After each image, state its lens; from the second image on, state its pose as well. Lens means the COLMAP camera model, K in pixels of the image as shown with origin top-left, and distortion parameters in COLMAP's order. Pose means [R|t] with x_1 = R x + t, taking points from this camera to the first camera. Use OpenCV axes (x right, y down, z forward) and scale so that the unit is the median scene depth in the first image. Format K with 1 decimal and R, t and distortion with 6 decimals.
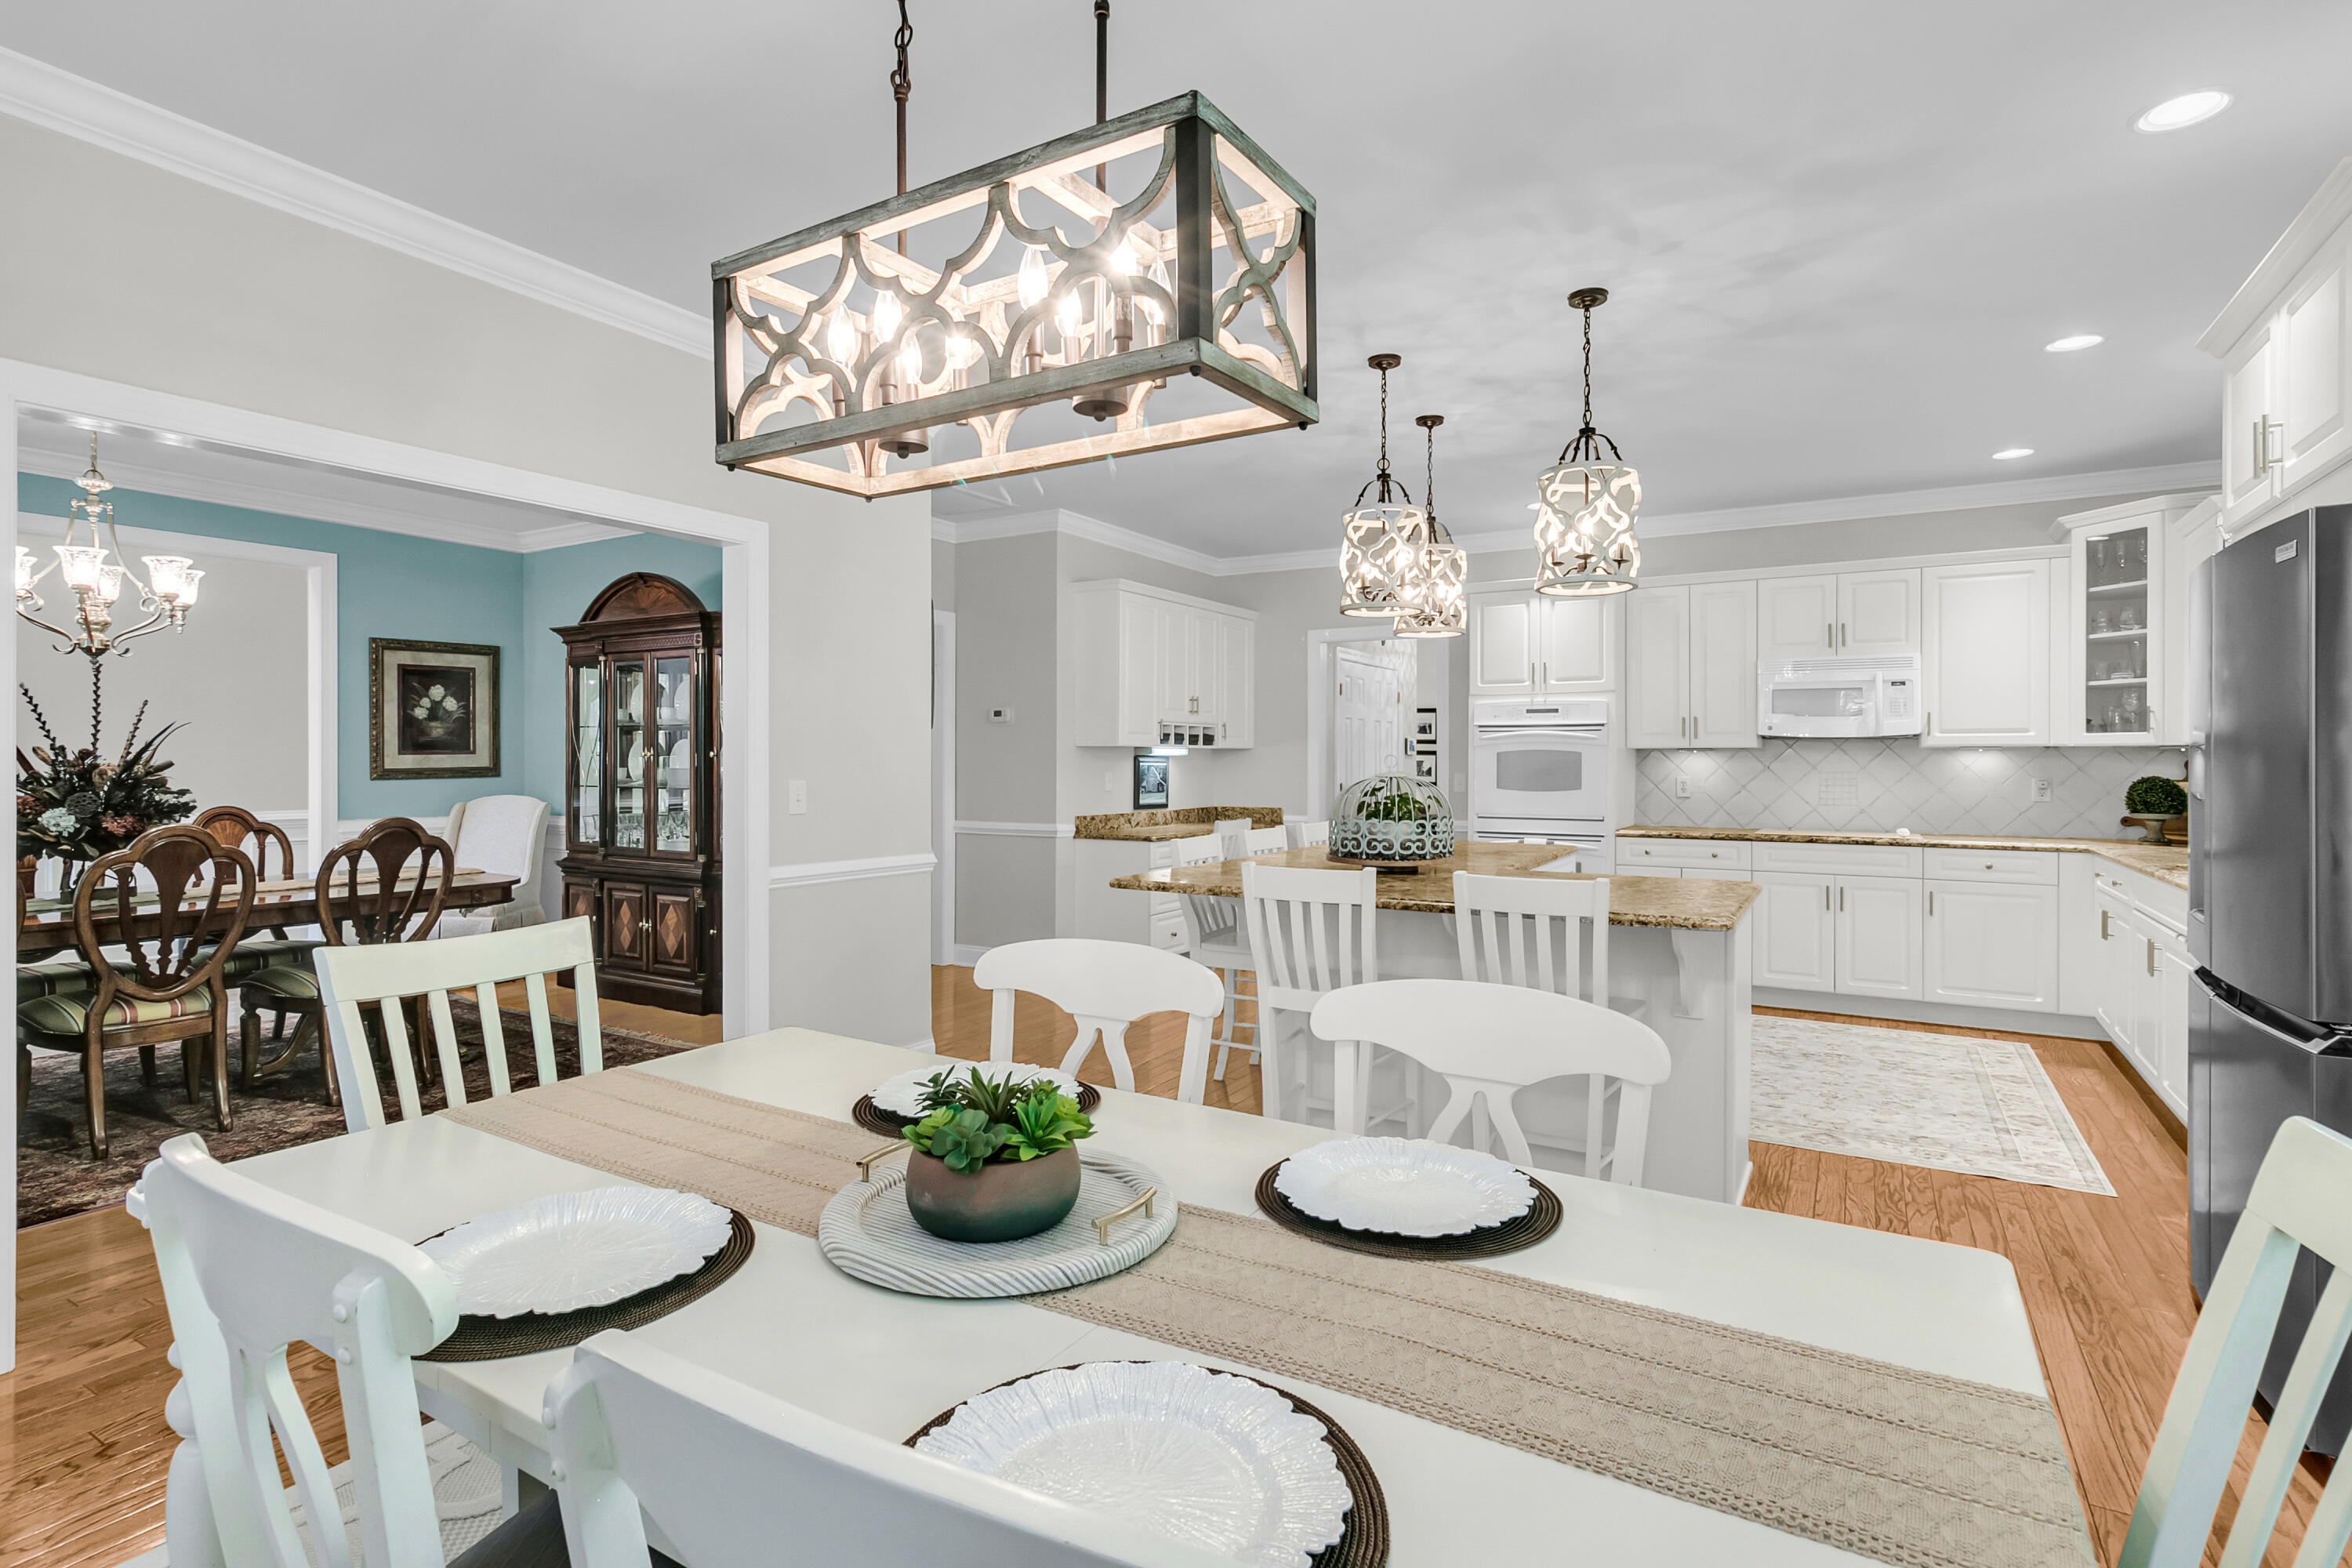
lens RADIAL K [[1135.3, 0, 1170.7], [0, 1135.3, 764.4], [0, 0, 1]] dist [-0.010408, -0.001210]
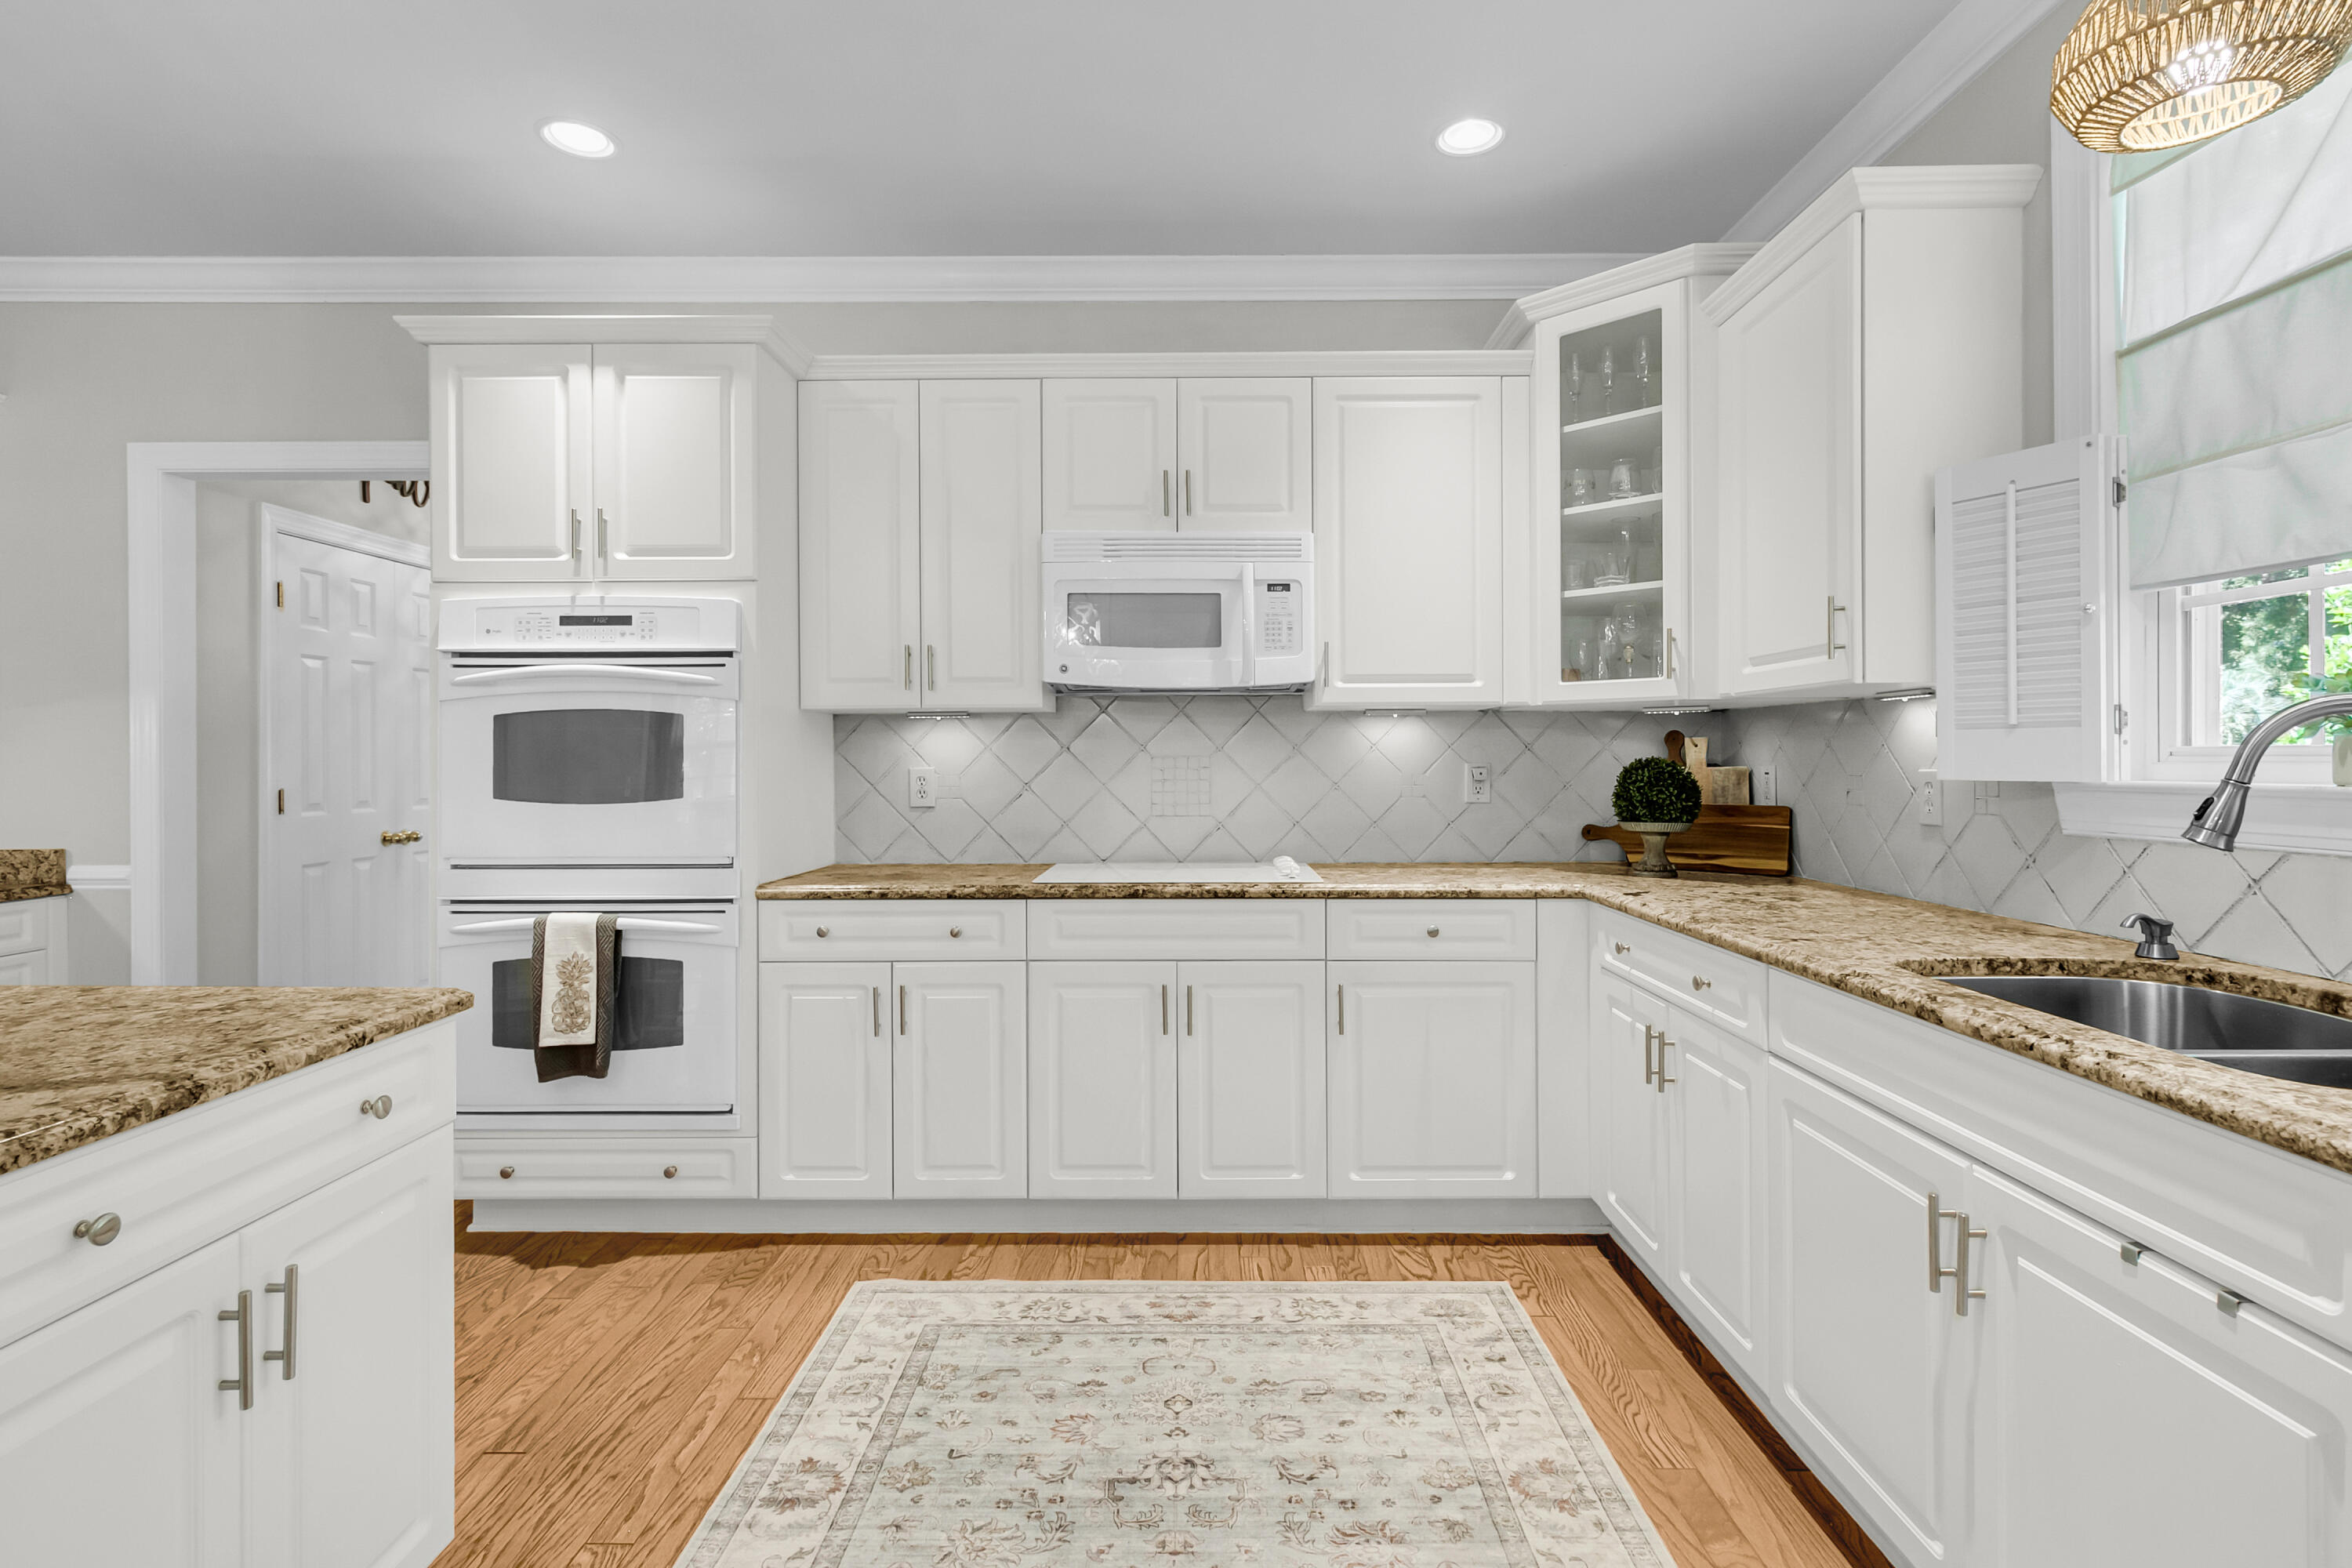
lens RADIAL K [[1135.3, 0, 1179.6], [0, 1135.3, 767.7], [0, 0, 1]] dist [-0.010408, -0.001210]
pose [[0.863722, -0.009743, 0.503874, 0.332011], [0.007101, 0.999949, 0.007164, 0.009078], [-0.503918, -0.002610, 0.863748, 0.558969]]
